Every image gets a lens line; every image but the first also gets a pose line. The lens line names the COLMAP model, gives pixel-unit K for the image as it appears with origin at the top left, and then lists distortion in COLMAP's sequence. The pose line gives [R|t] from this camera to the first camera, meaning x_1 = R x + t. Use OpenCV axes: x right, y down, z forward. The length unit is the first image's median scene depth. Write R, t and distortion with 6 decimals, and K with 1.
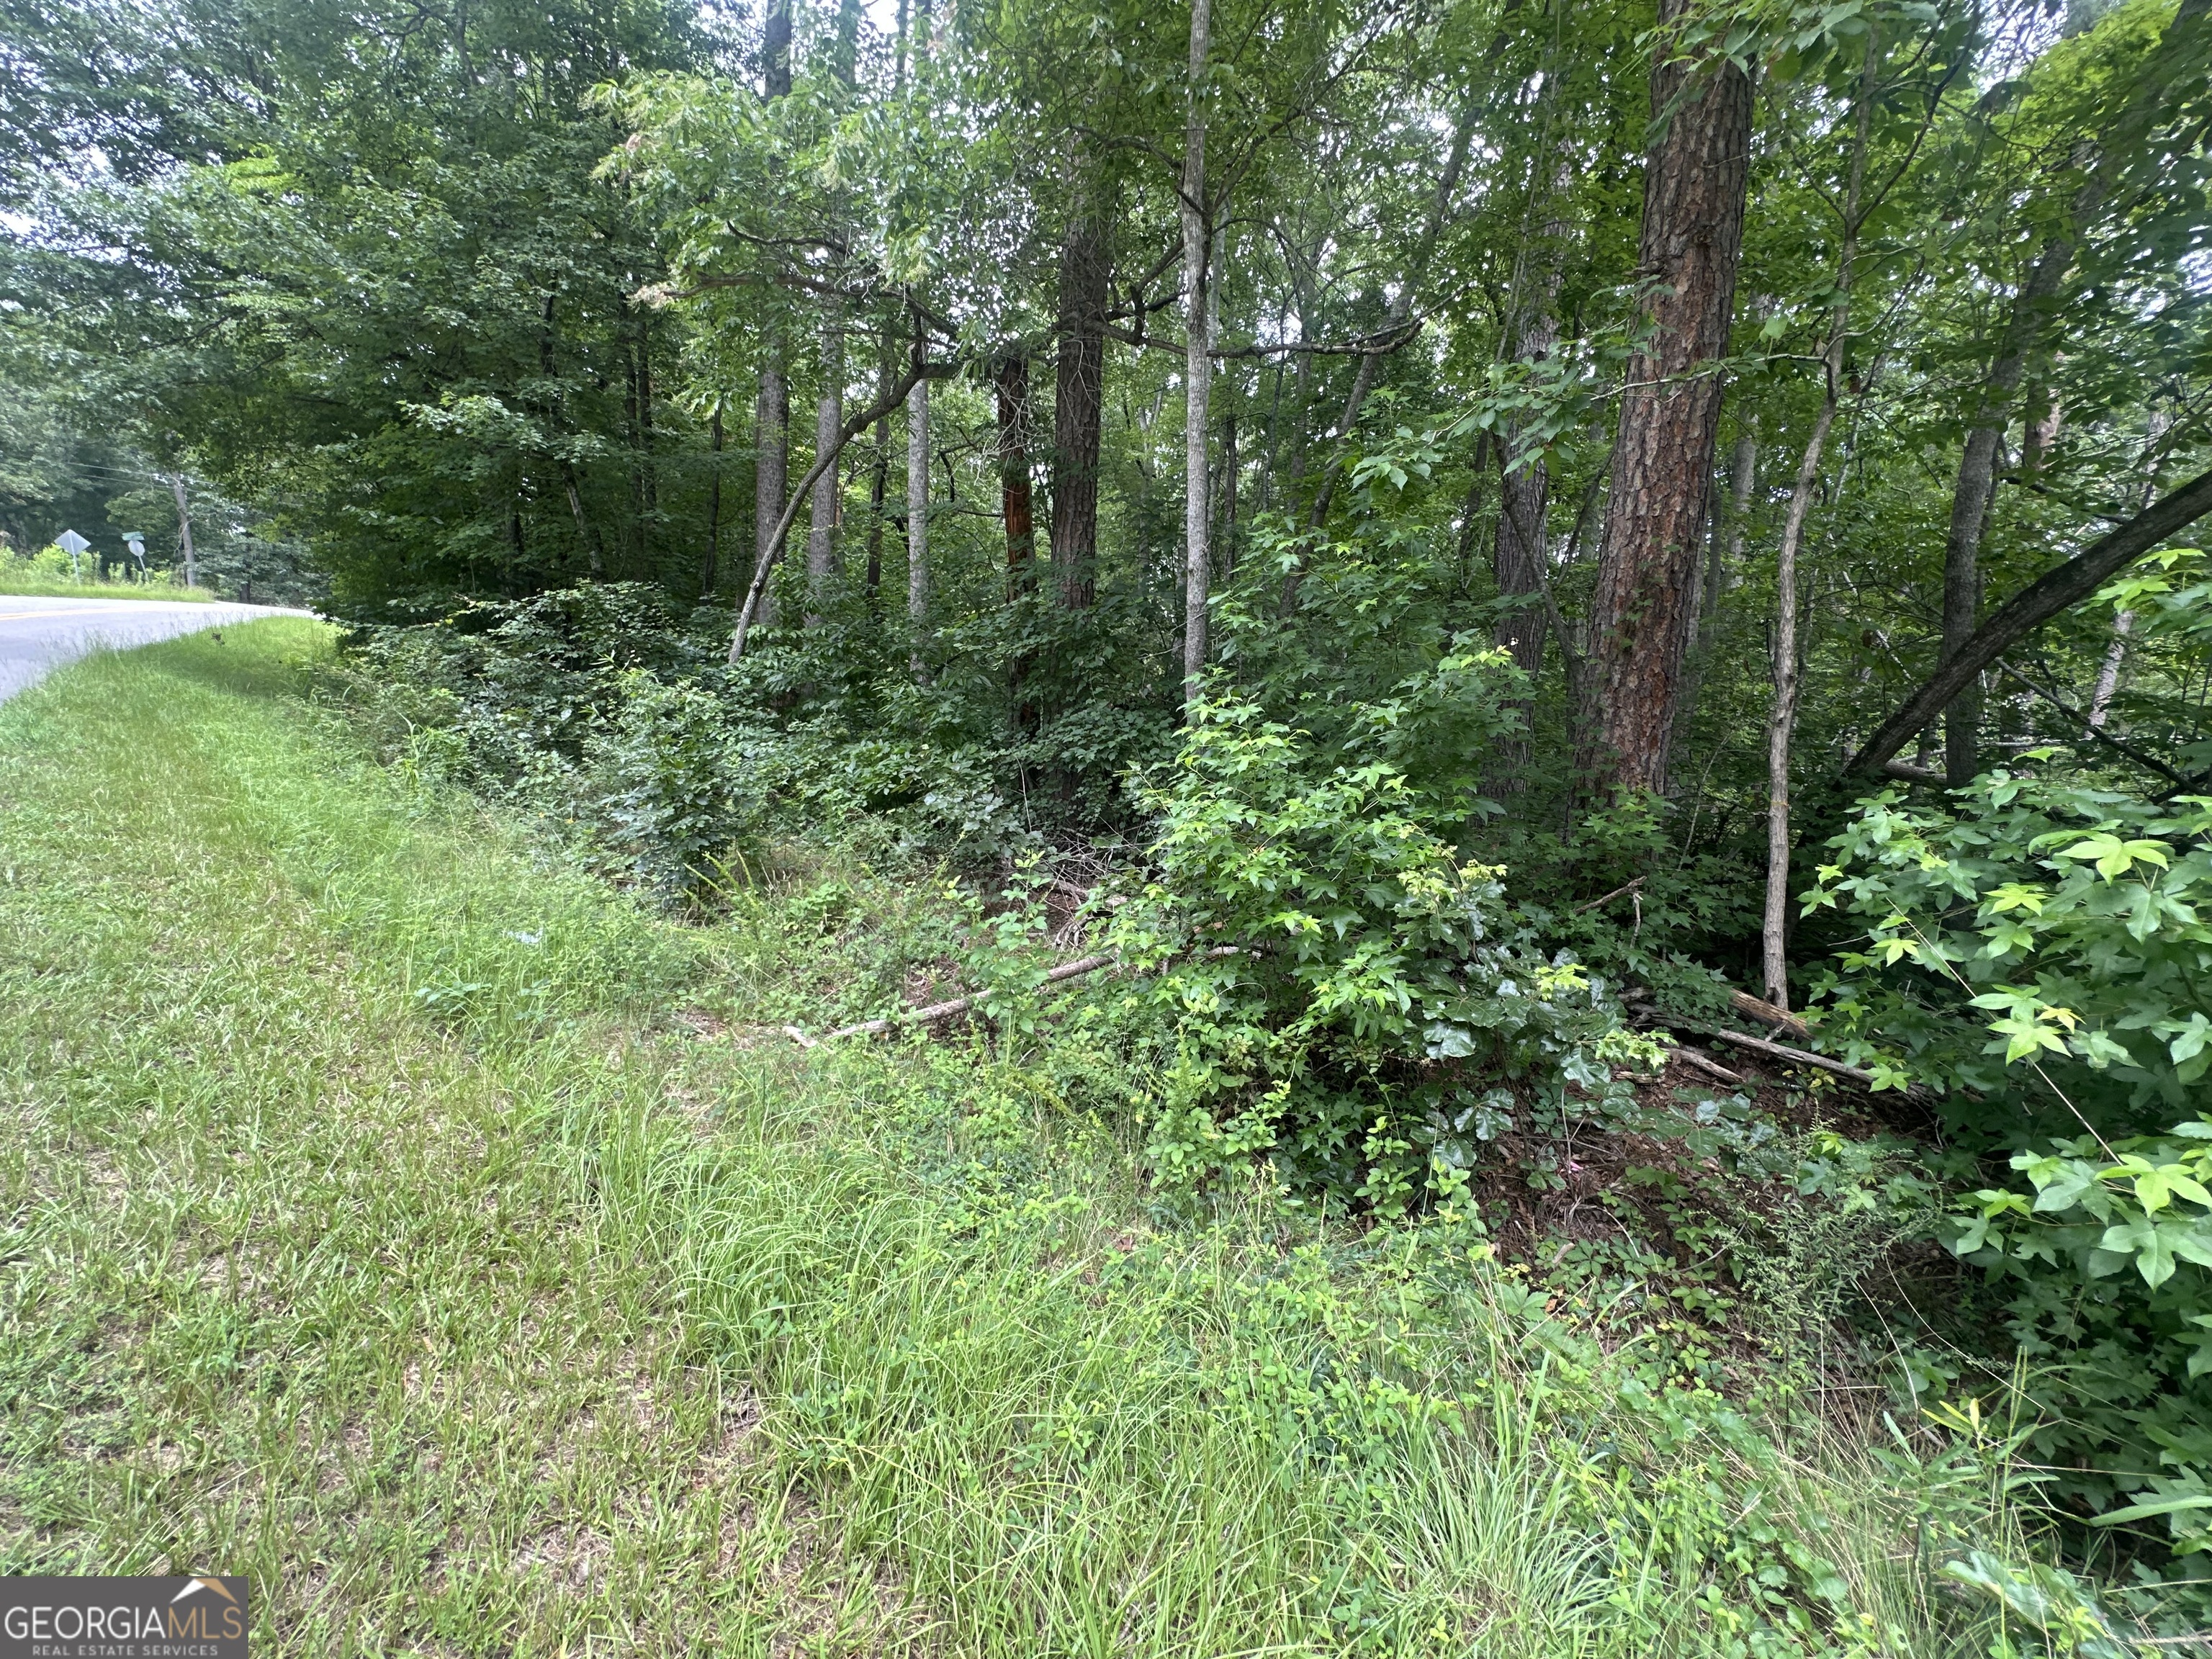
lens RADIAL K [[882.5, 0, 1108.2], [0, 882.5, 834.1], [0, 0, 1]] dist [-0.005545, 0.001552]
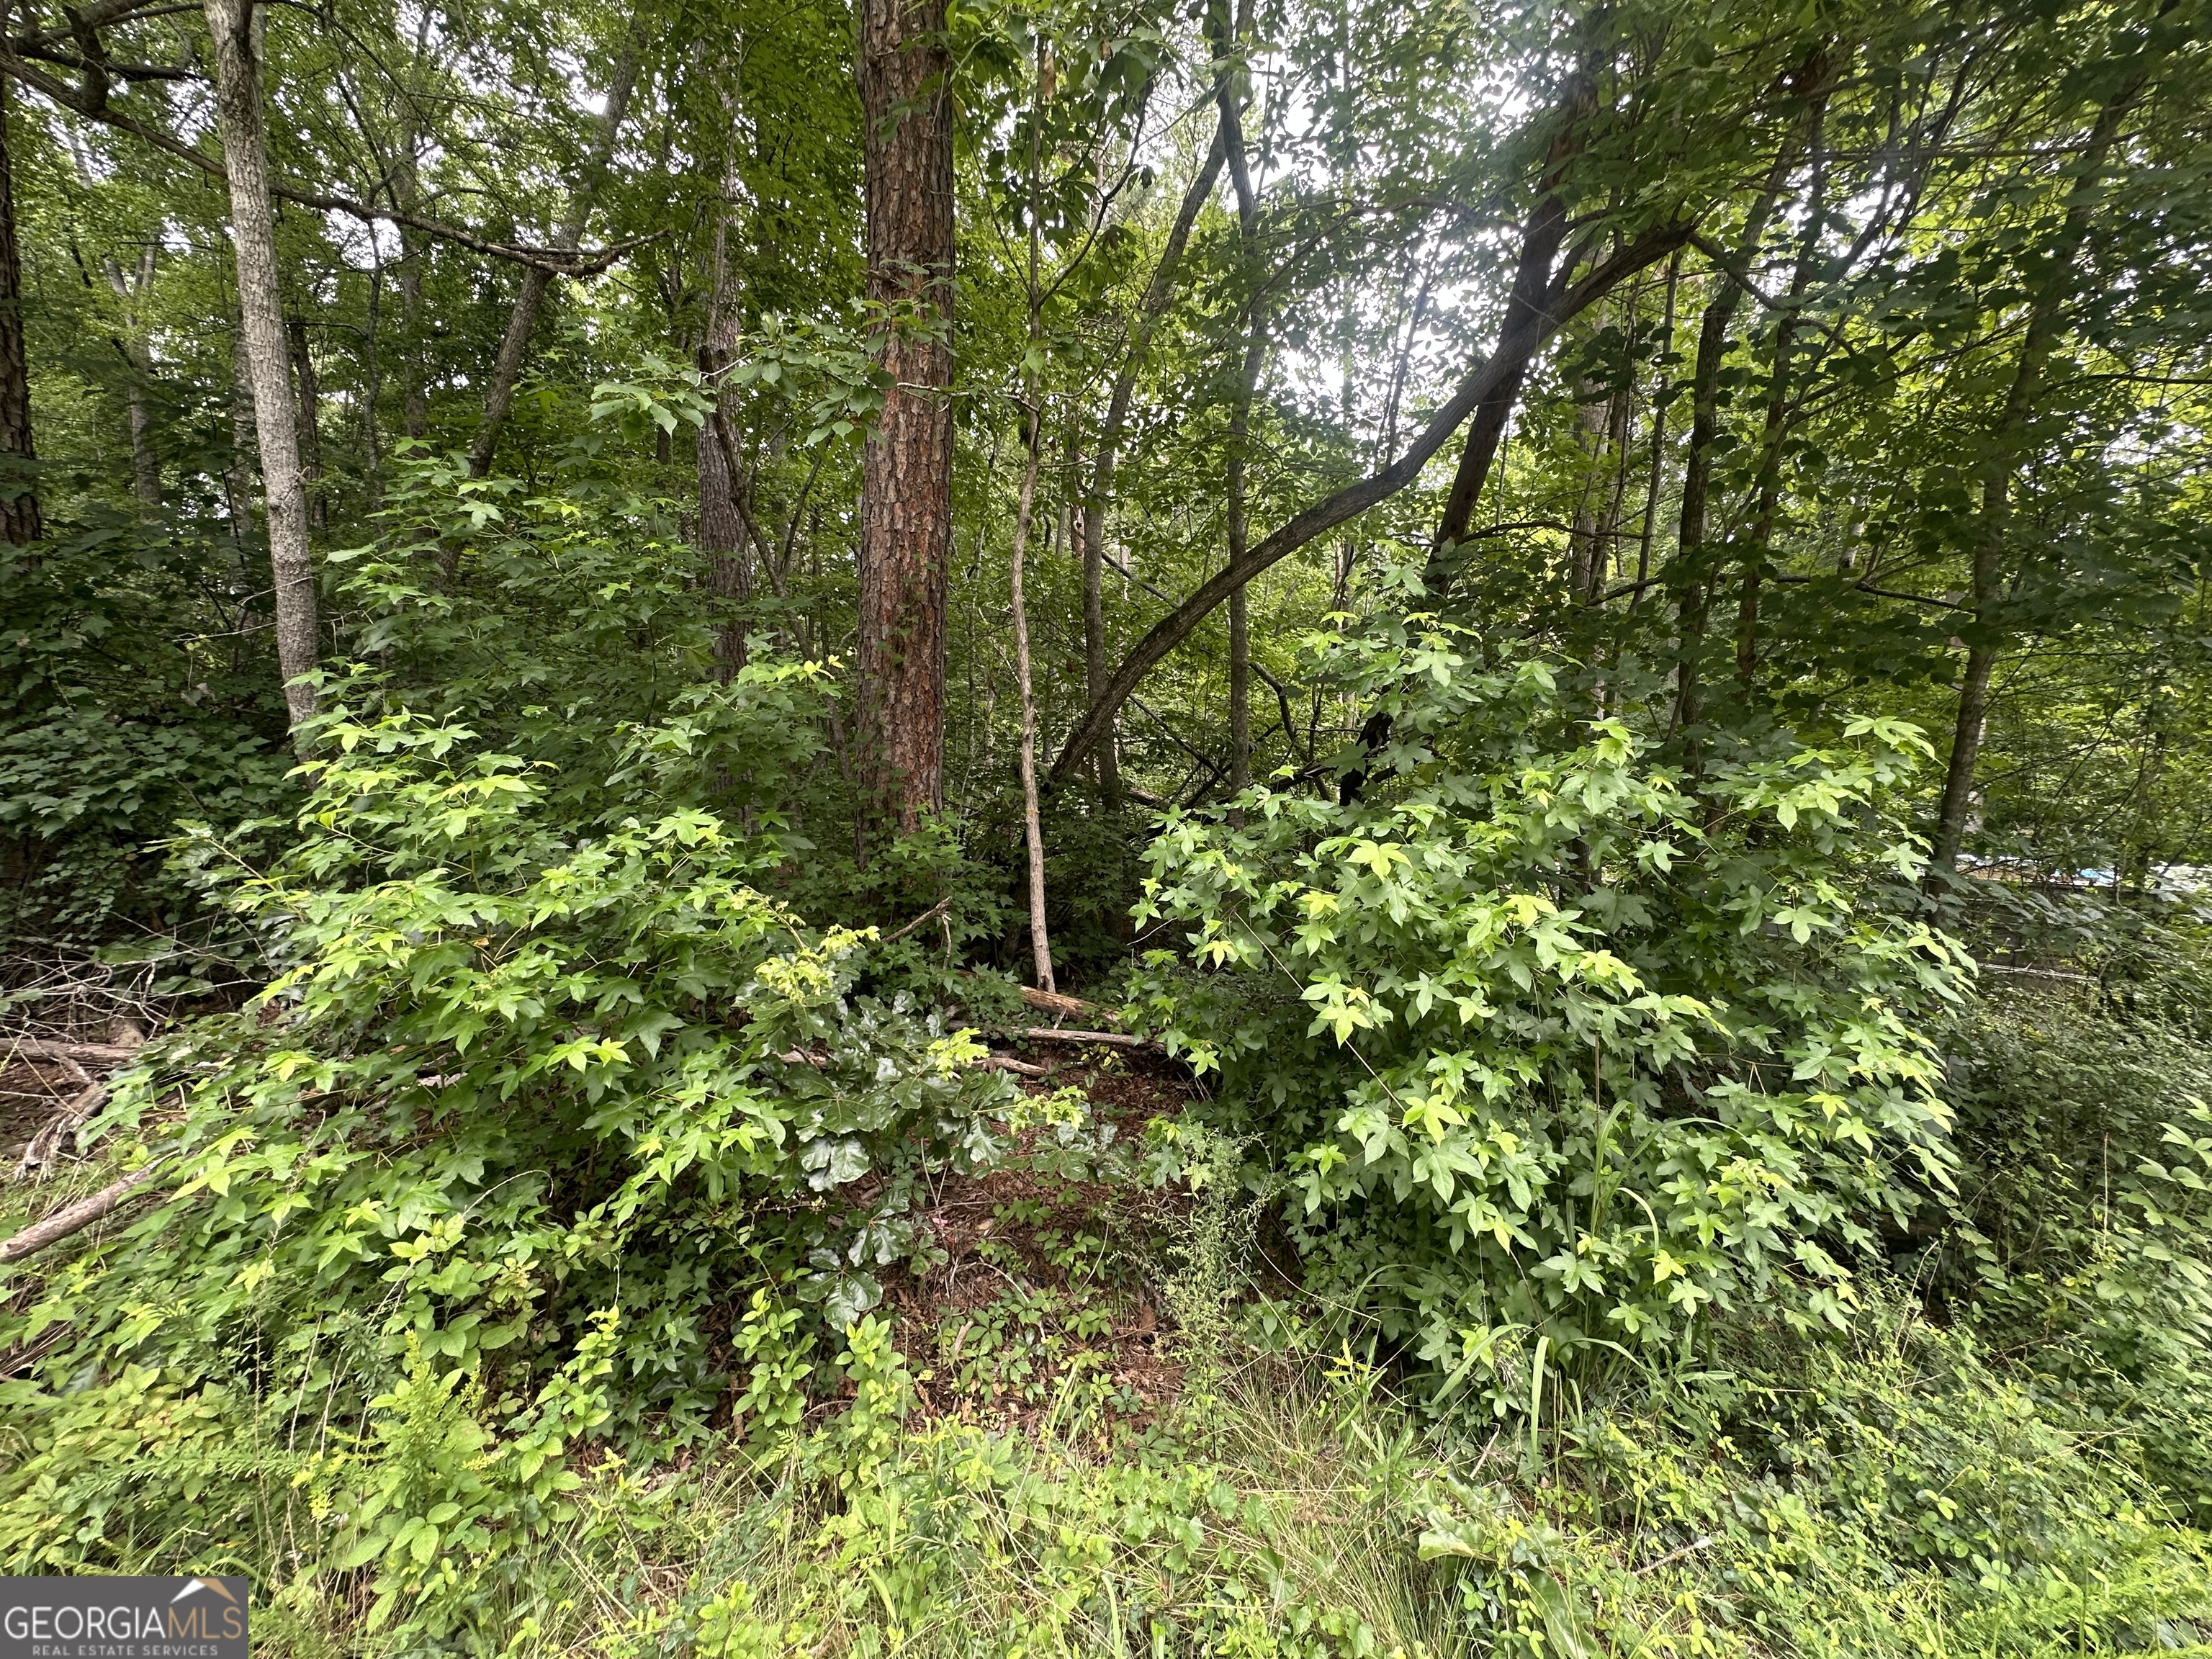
lens RADIAL K [[882.5, 0, 1108.2], [0, 882.5, 834.1], [0, 0, 1]] dist [-0.005545, 0.001552]
pose [[0.660224, -0.094808, 0.745060, -0.006308], [0.100329, 0.994243, 0.037611, -0.049530], [-0.744337, 0.049920, 0.665936, 0.246994]]
